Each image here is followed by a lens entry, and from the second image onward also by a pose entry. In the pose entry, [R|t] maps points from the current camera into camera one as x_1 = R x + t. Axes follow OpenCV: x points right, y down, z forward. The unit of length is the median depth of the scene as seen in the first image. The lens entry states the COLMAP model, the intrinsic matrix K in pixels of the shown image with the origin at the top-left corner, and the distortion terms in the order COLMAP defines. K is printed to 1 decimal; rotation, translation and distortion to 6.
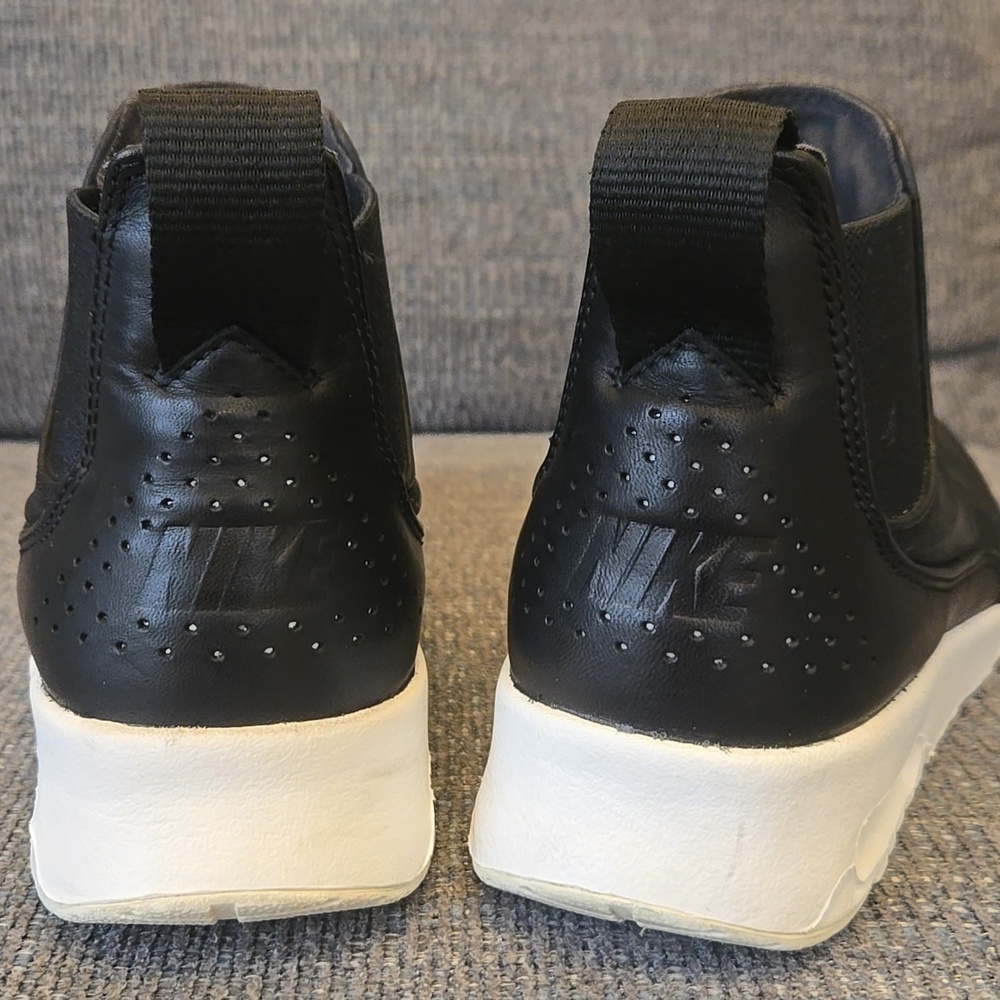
lens RADIAL K [[1498.8, 0, 500.0], [0, 1498.8, 500.0], [0, 0, 1]] dist [0.090257, -0.204769]
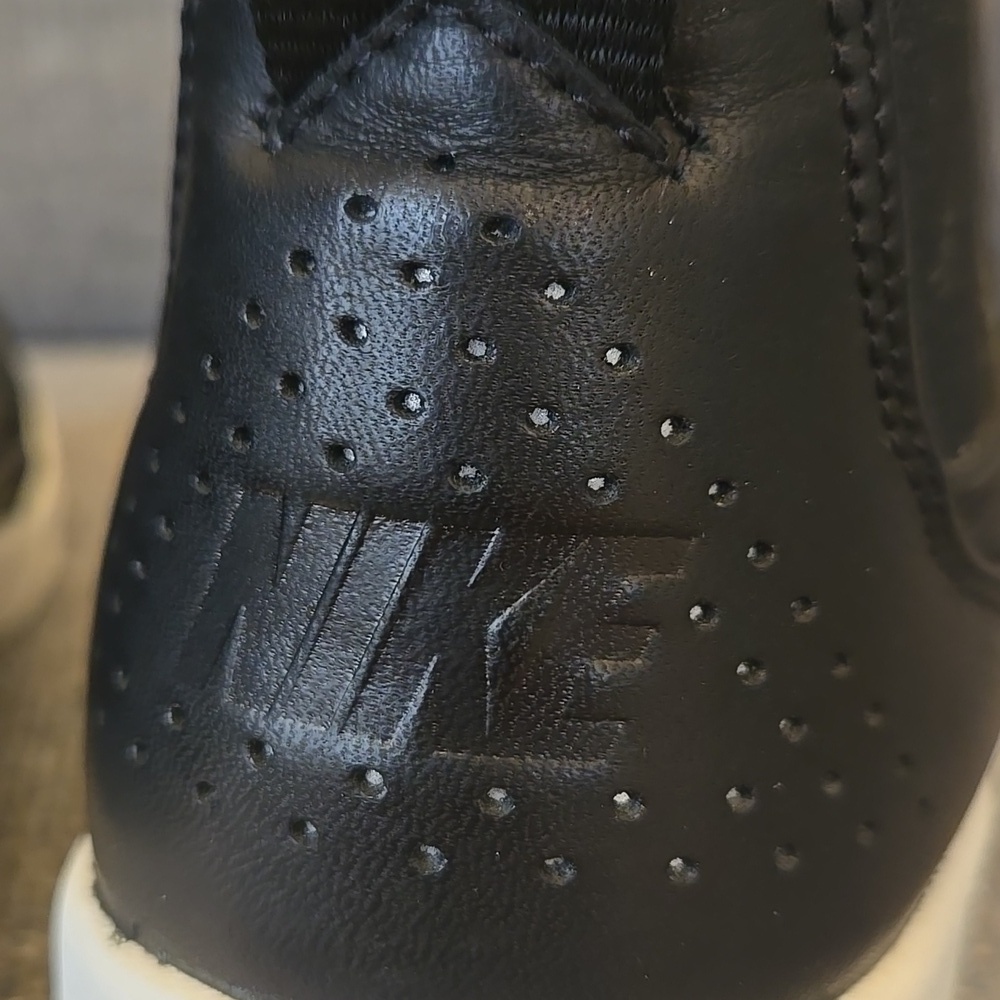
lens RADIAL K [[1484.9, 0, 500.0], [0, 1484.9, 500.0], [0, 0, 1]] dist [0.057119, -0.010098]
pose [[0.996453, -0.035542, 0.076272, 0.106225], [0.031635, 0.998154, 0.051835, -0.004570], [-0.077973, -0.049238, 0.995739, 0.630636]]
